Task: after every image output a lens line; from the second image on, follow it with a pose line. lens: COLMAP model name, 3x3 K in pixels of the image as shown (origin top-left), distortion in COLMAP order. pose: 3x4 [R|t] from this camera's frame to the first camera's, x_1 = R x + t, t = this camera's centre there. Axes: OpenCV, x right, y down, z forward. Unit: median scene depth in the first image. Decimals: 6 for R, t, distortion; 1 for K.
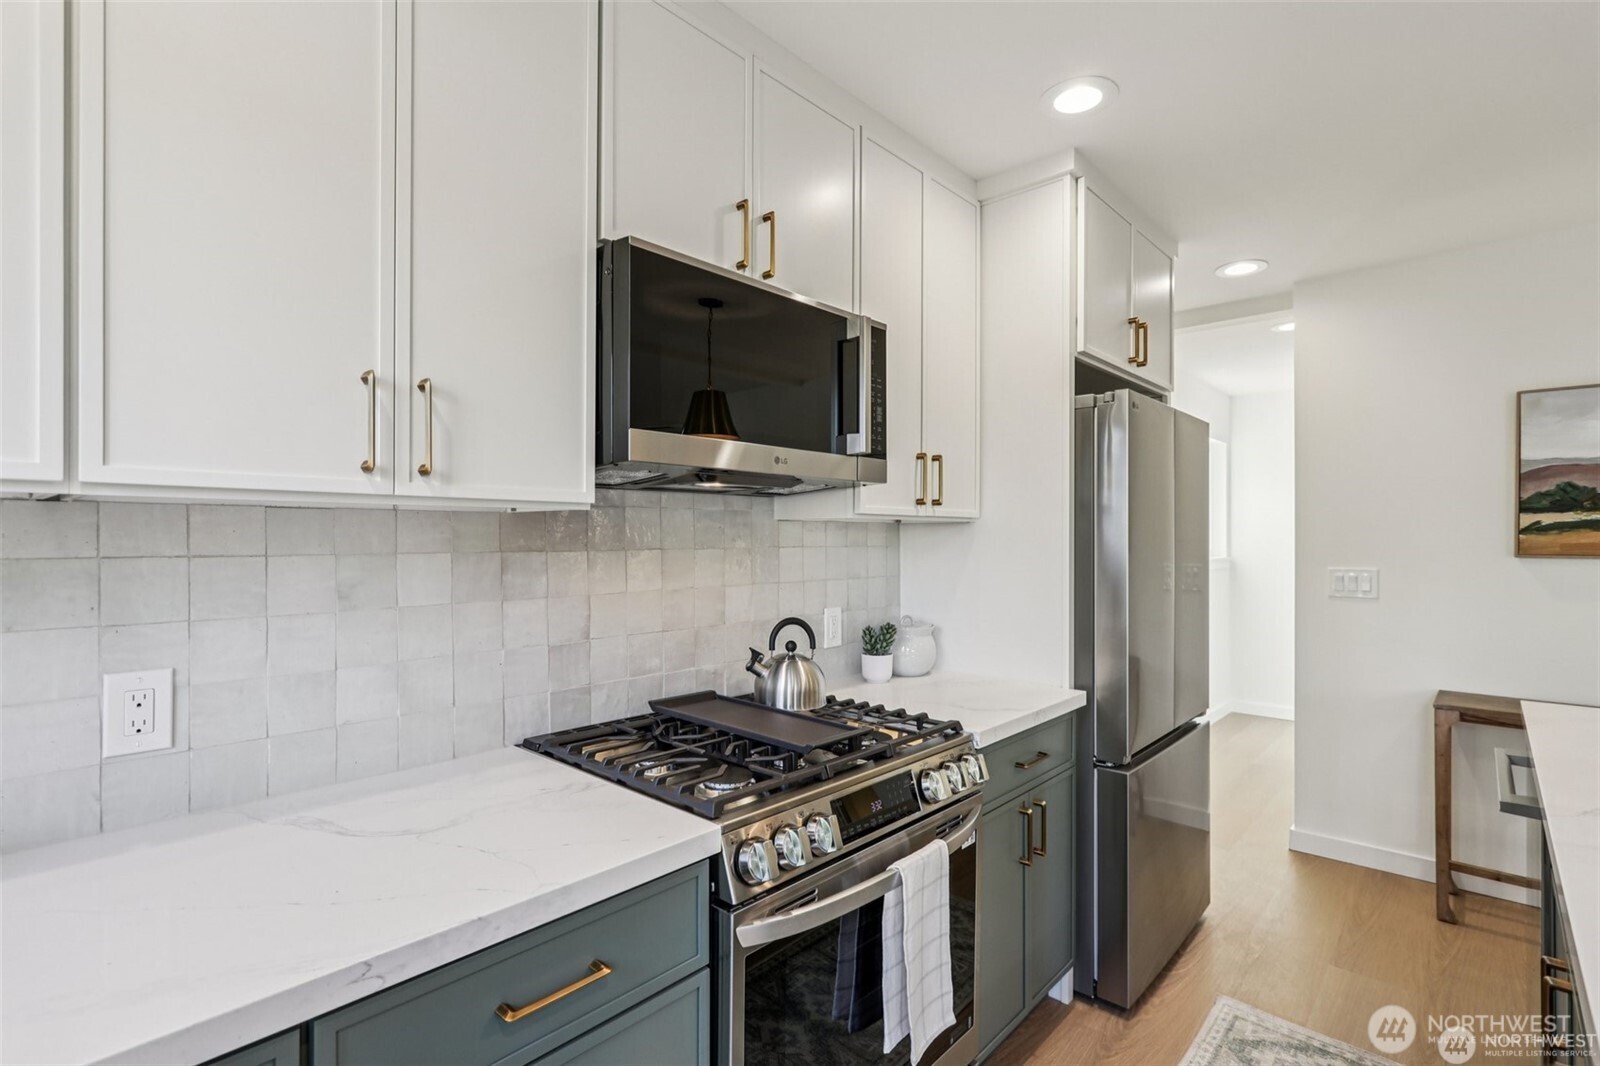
lens RADIAL K [[751.0, 0, 801.1], [0, 751.0, 540.3], [0, 0, 1]] dist [-0.002777, 0.002234]
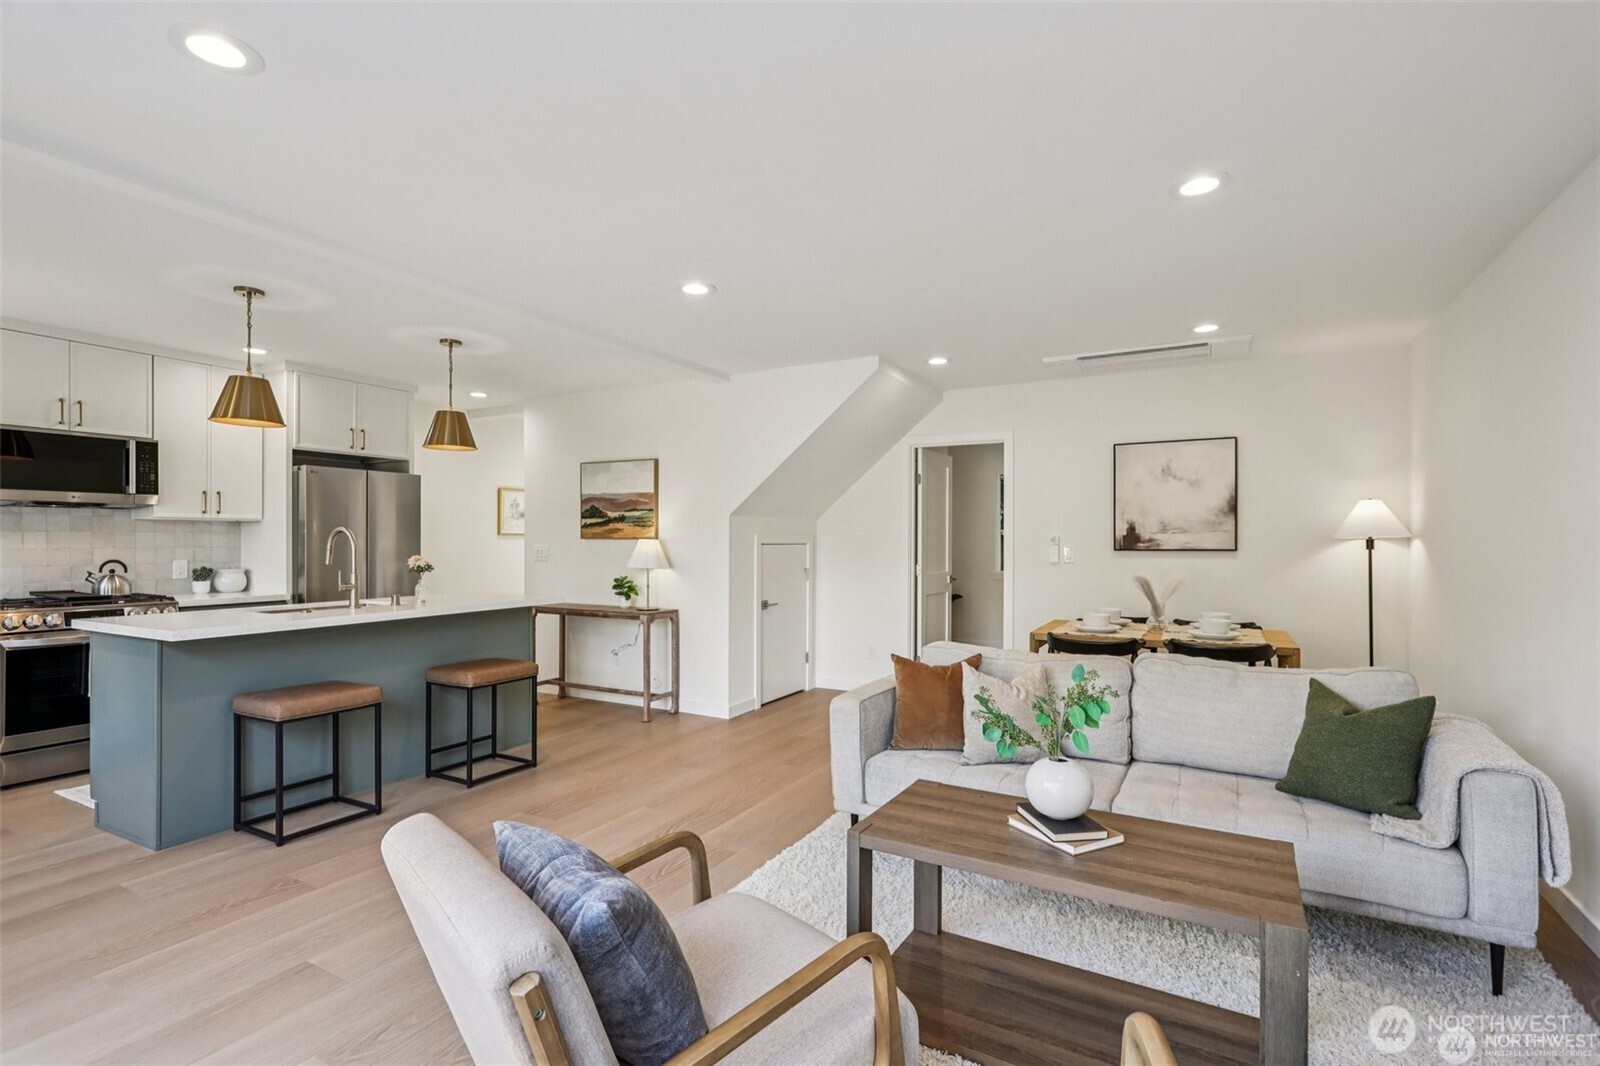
lens RADIAL K [[751.0, 0, 800.7], [0, 751.0, 547.3], [0, 0, 1]] dist [-0.002777, 0.002234]
pose [[0.971977, -0.002152, 0.235064, 1.578059], [-0.000322, 0.999945, 0.010490, 0.035676], [-0.235074, -0.010271, 0.971923, -1.886989]]
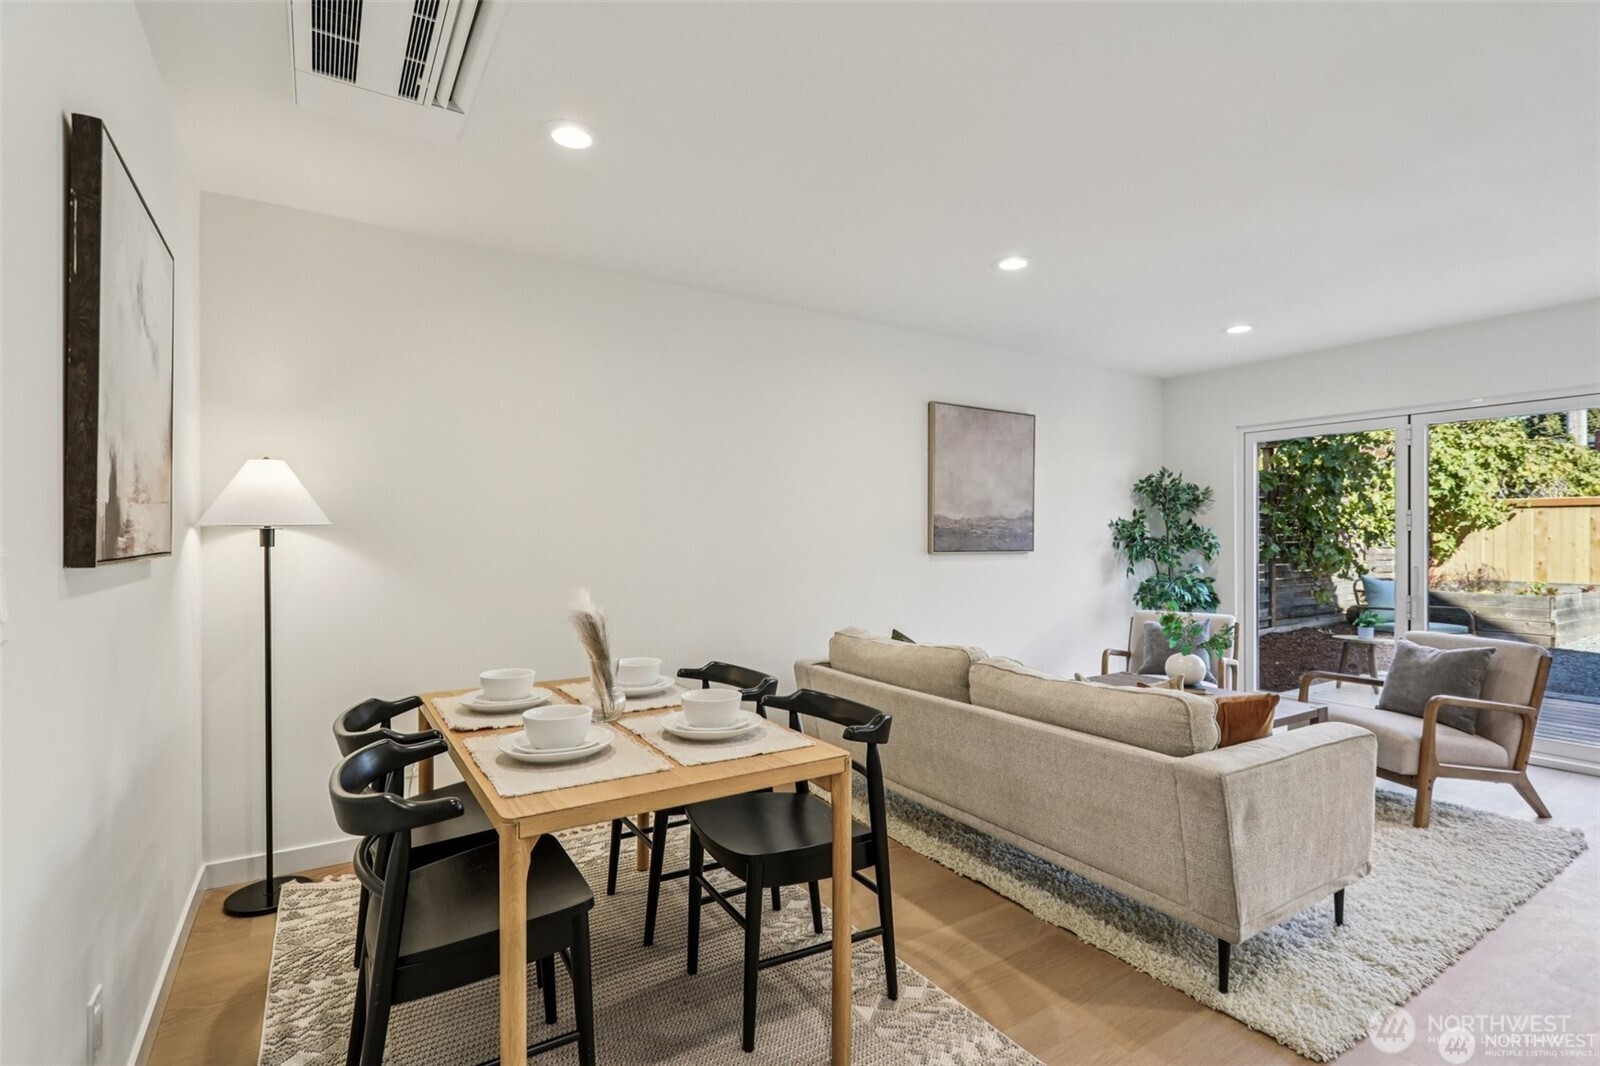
lens RADIAL K [[751.0, 0, 806.3], [0, 751.0, 536.7], [0, 0, 1]] dist [-0.002777, 0.002234]
pose [[-0.970172, -0.000418, 0.242417, 2.610633], [0.001714, 0.999962, 0.008585, 0.039686], [-0.242411, 0.008744, -0.970134, 1.106429]]
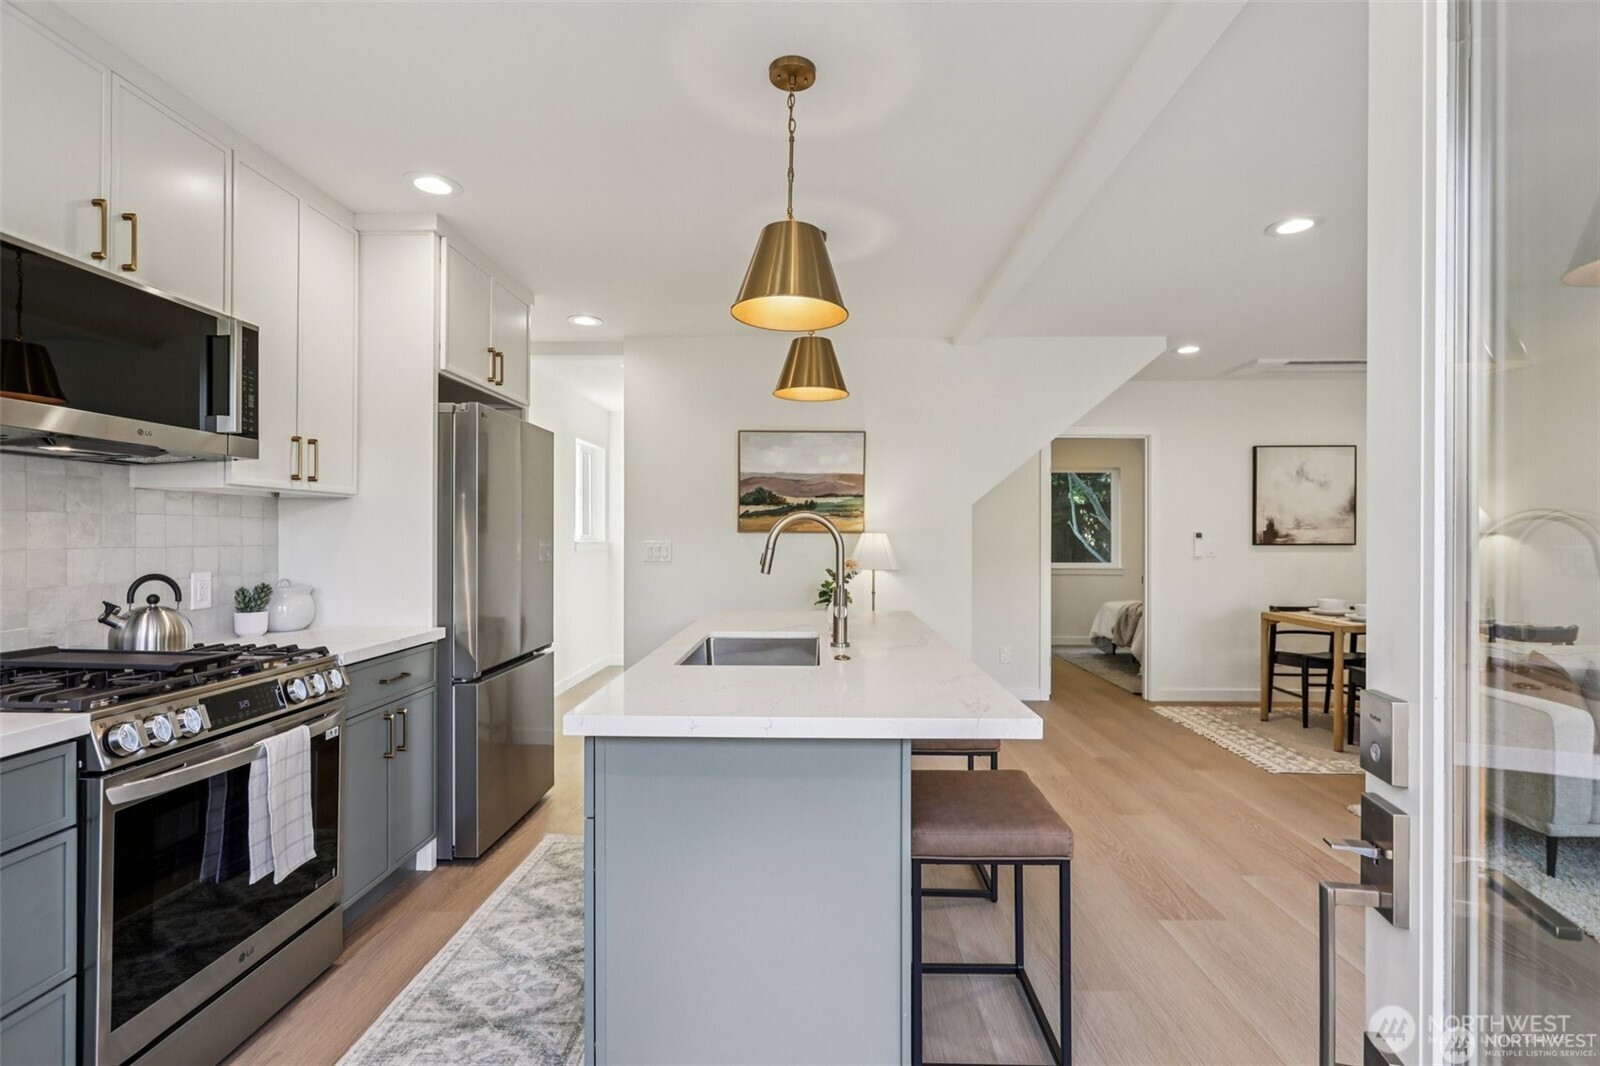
lens RADIAL K [[751.0, 0, 800.7], [0, 751.0, 535.8], [0, 0, 1]] dist [-0.002777, 0.002234]
pose [[0.753225, 0.001615, 0.657761, -0.021659], [-0.002280, 0.999997, 0.000156, 0.043675], [-0.657759, -0.001617, 0.753227, -0.467350]]
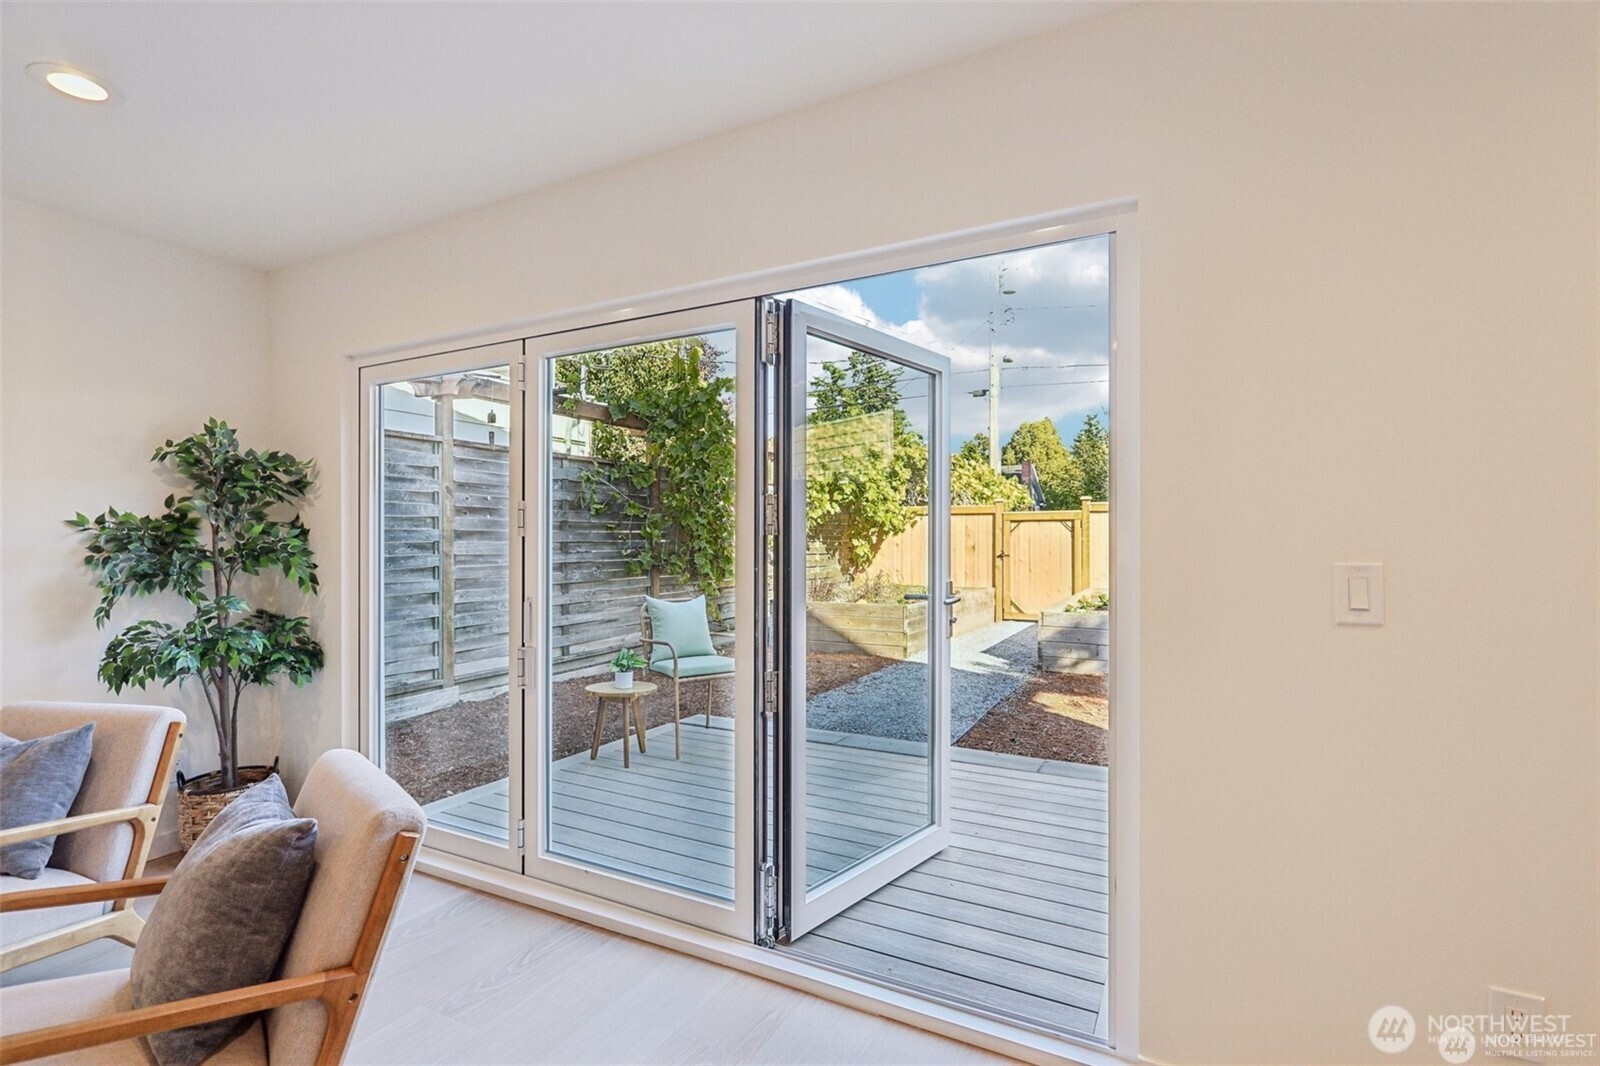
lens RADIAL K [[751.0, 0, 799.1], [0, 751.0, 540.1], [0, 0, 1]] dist [-0.002777, 0.002234]
pose [[-0.966922, -0.000186, -0.255073, 1.141851], [-0.001731, 0.999981, 0.005833, 0.043265], [0.255067, 0.006081, -0.966904, -0.226755]]
